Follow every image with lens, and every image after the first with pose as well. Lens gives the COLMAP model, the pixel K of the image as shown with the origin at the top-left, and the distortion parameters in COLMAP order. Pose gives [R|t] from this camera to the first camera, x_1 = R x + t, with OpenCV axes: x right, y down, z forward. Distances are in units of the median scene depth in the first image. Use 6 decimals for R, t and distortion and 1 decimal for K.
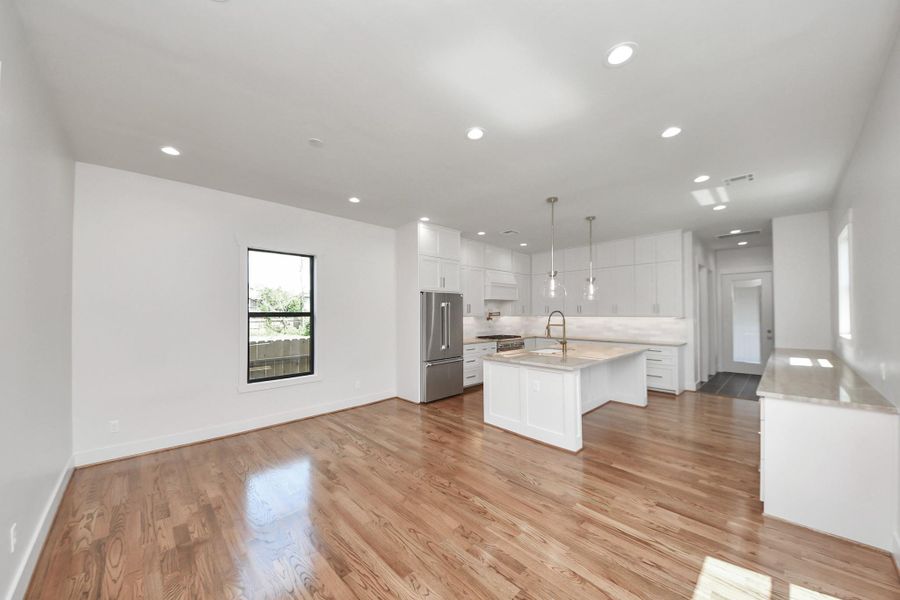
lens RADIAL K [[325.7, 0, 447.3], [0, 325.7, 310.5], [0, 0, 1]] dist [0.011427, 0.000190]
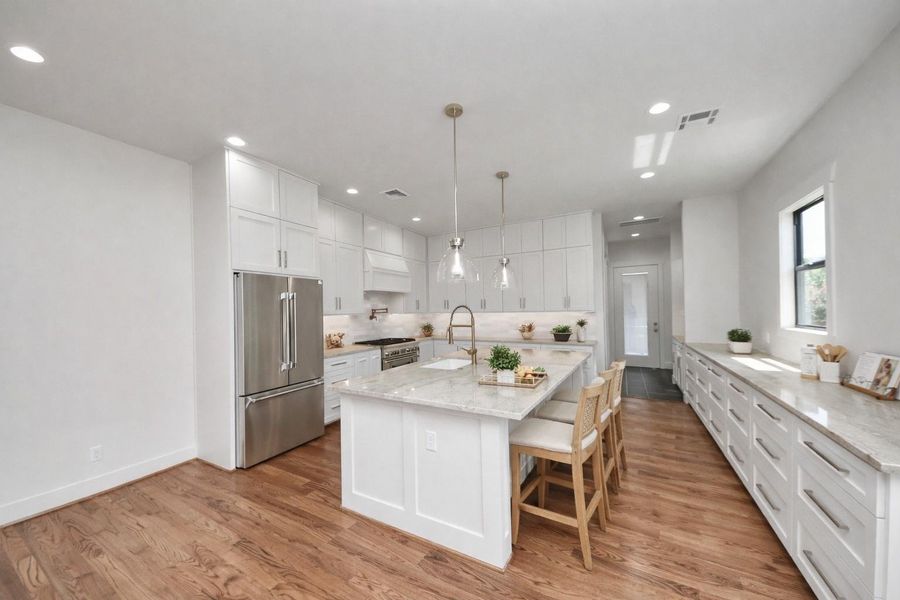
lens RADIAL K [[325.7, 0, 447.3], [0, 325.7, 310.5], [0, 0, 1]] dist [0.011427, 0.000190]
pose [[0.953678, -0.014690, 0.300470, 0.126018], [0.012473, 0.999879, 0.009294, 0.008814], [-0.300570, -0.005116, 0.953746, 0.441176]]
